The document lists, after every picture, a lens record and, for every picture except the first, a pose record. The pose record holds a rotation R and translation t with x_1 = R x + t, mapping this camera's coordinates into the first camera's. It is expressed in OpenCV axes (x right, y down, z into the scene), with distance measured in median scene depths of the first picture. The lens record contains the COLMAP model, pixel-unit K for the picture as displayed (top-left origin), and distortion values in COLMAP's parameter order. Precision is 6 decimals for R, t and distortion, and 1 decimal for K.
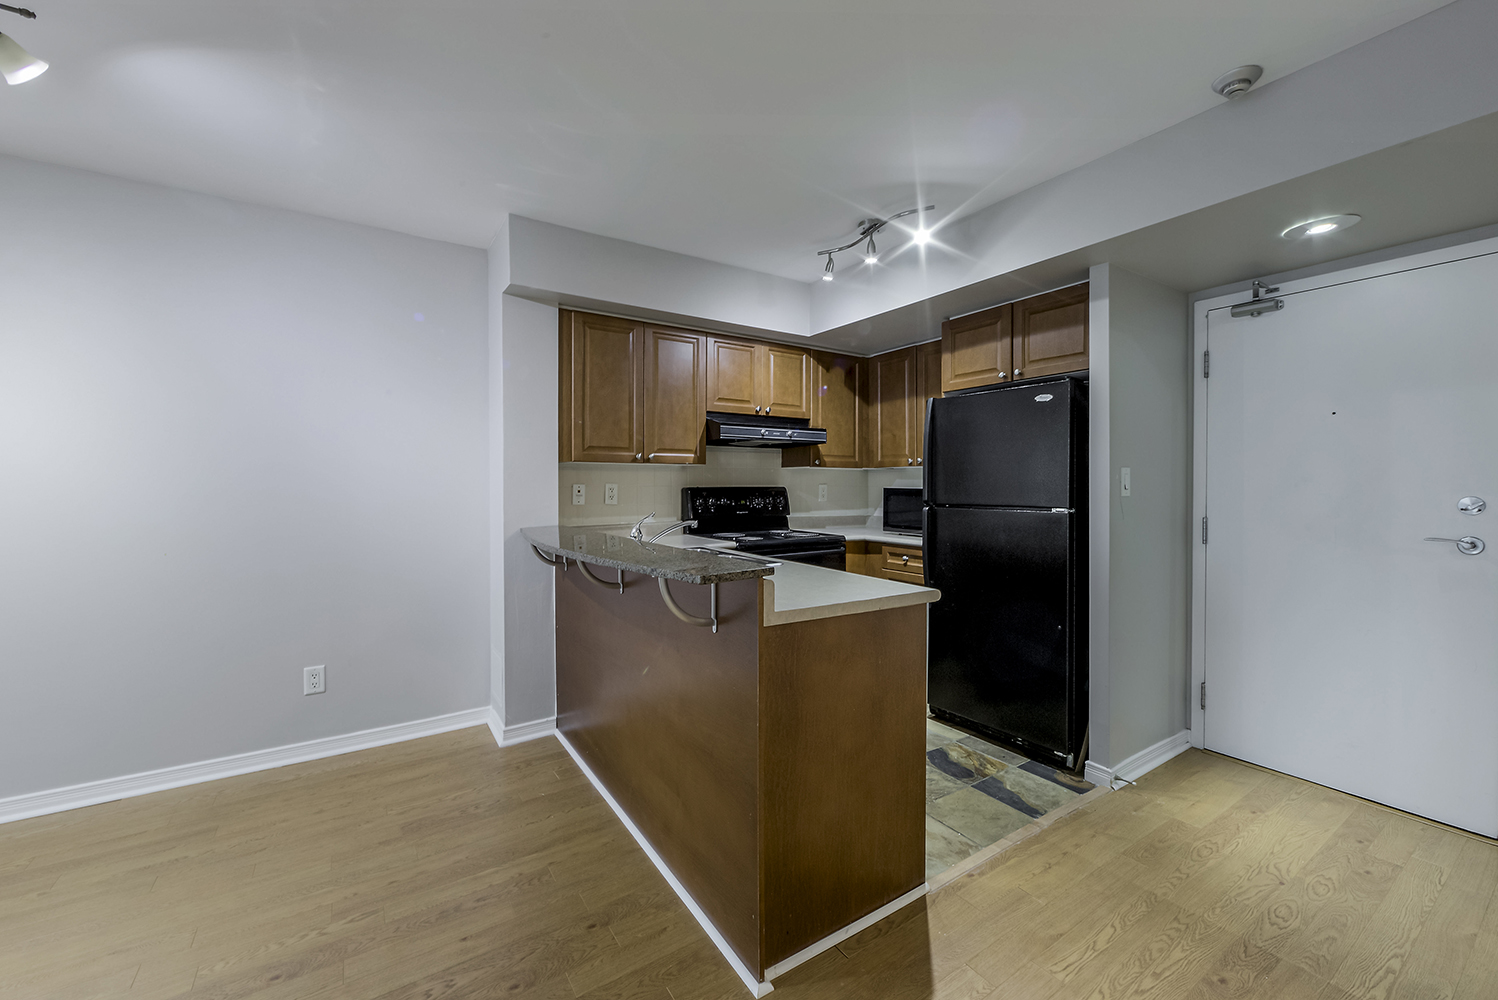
lens RADIAL K [[598.0, 0, 754.3], [0, 598.0, 487.6], [0, 0, 1]] dist [-0.001720, -0.001104]
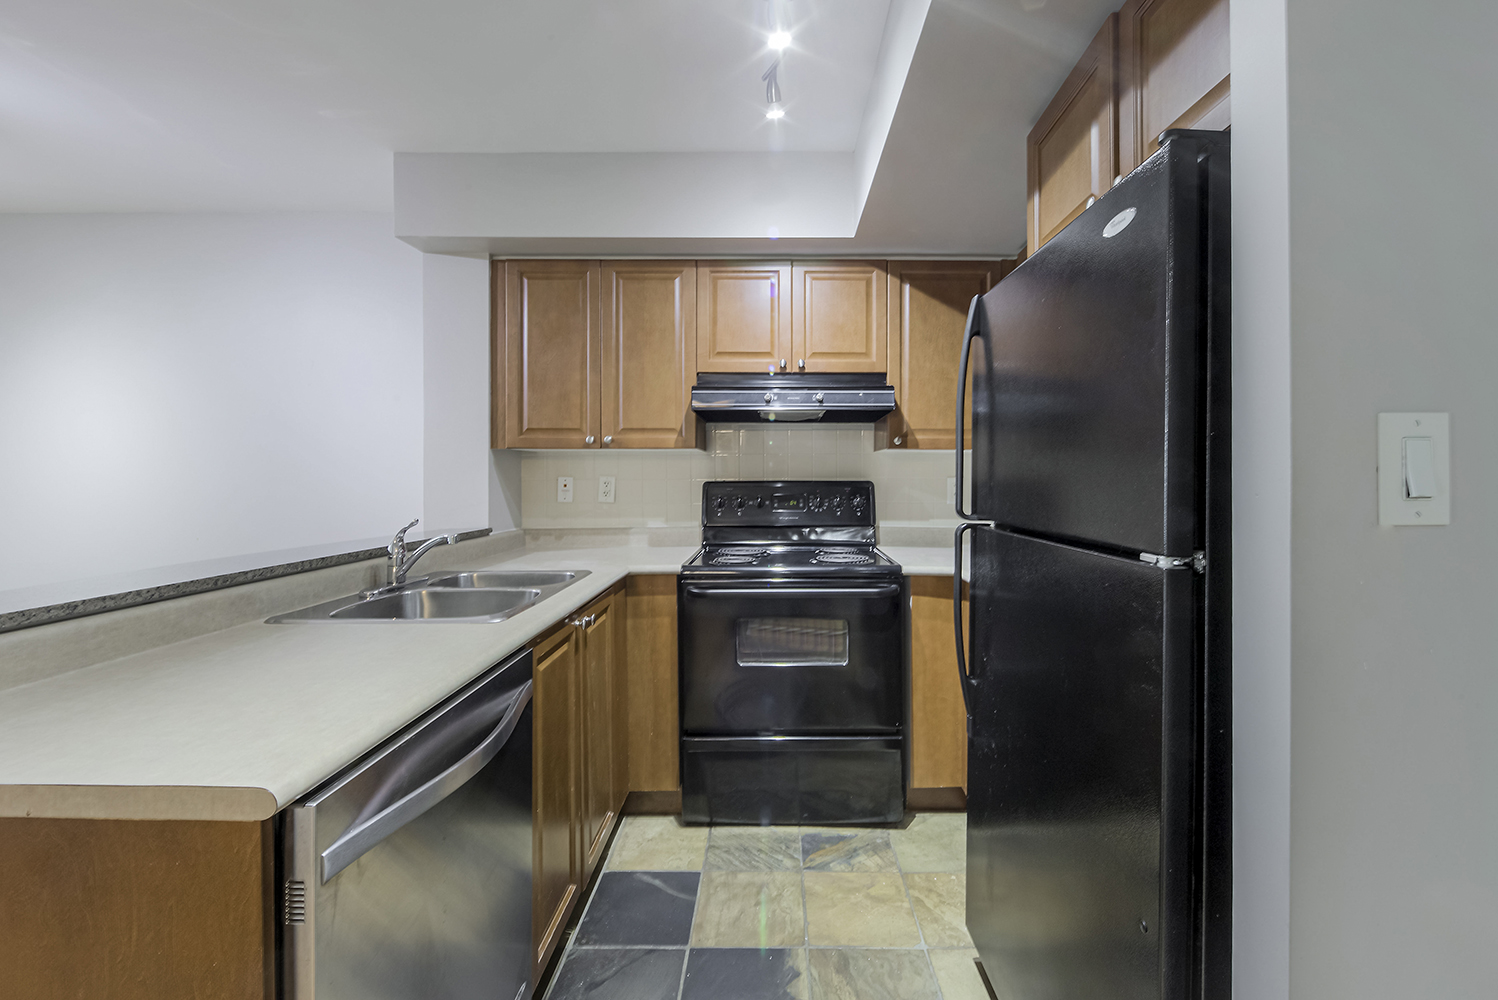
lens RADIAL K [[606.5, 0, 775.0], [0, 606.5, 477.0], [0, 0, 1]] dist [-0.000359, -0.000401]
pose [[0.832135, 0.000739, -0.554573, 0.485934], [-0.003441, 0.999987, -0.003831, -0.003890], [0.554563, 0.005096, 0.832126, 0.572168]]
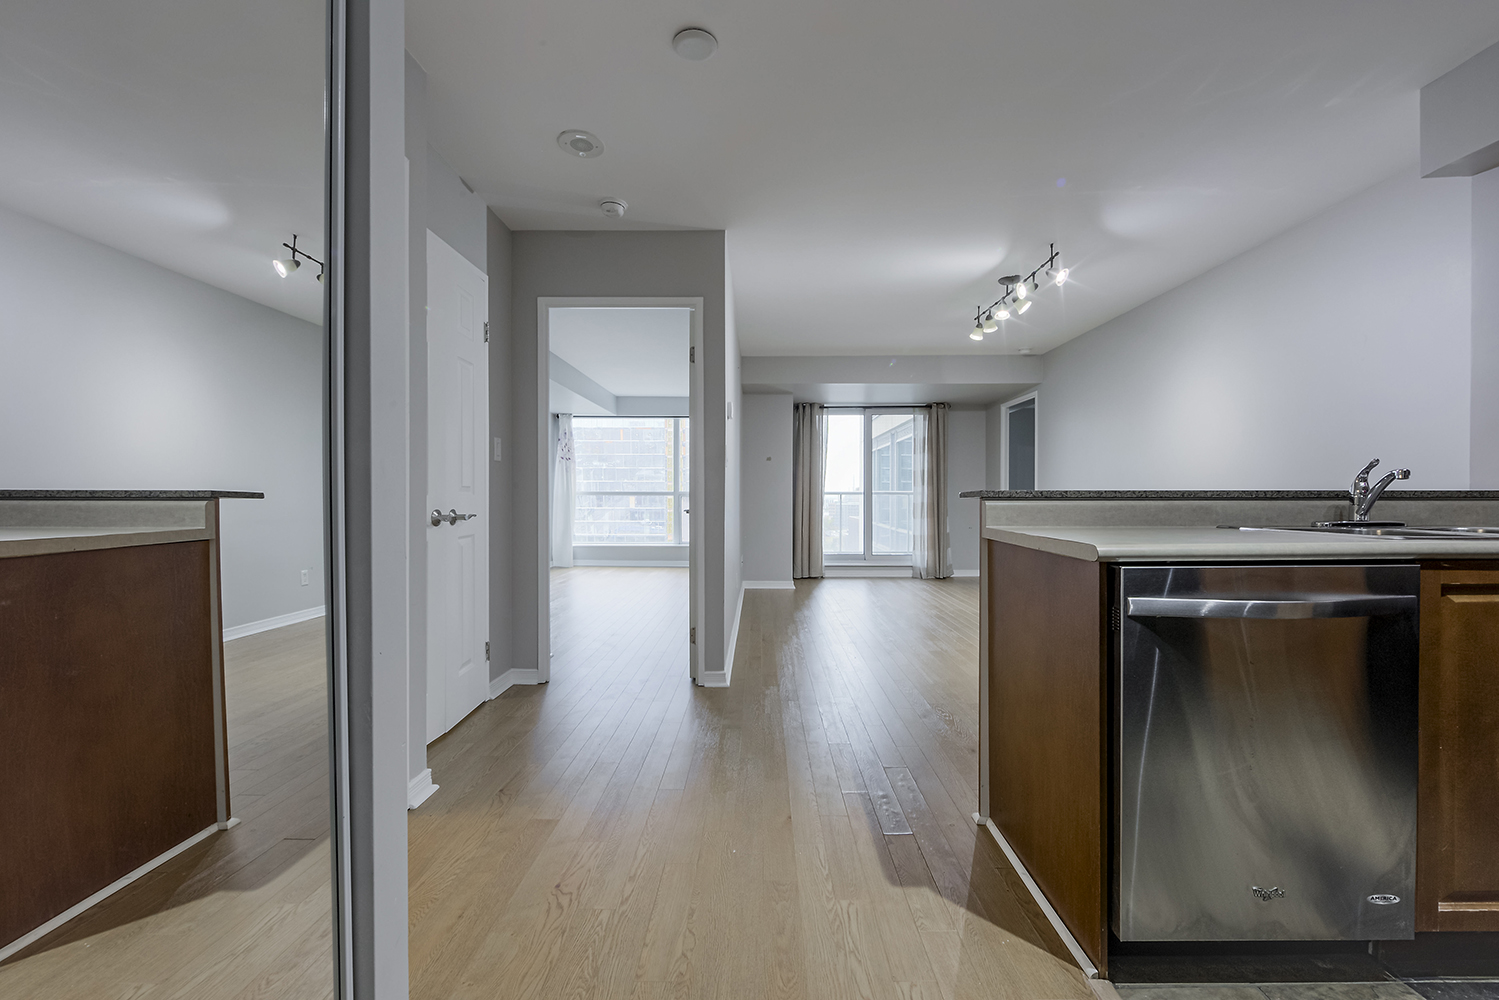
lens RADIAL K [[598.4, 0, 754.8], [0, 598.4, 487.6], [0, 0, 1]] dist [-0.001720, -0.001104]
pose [[-0.556756, -0.002094, -0.830673, 0.699555], [-0.004403, 0.999990, 0.000431, 0.065473], [0.830664, 0.003897, -0.556760, 0.686914]]
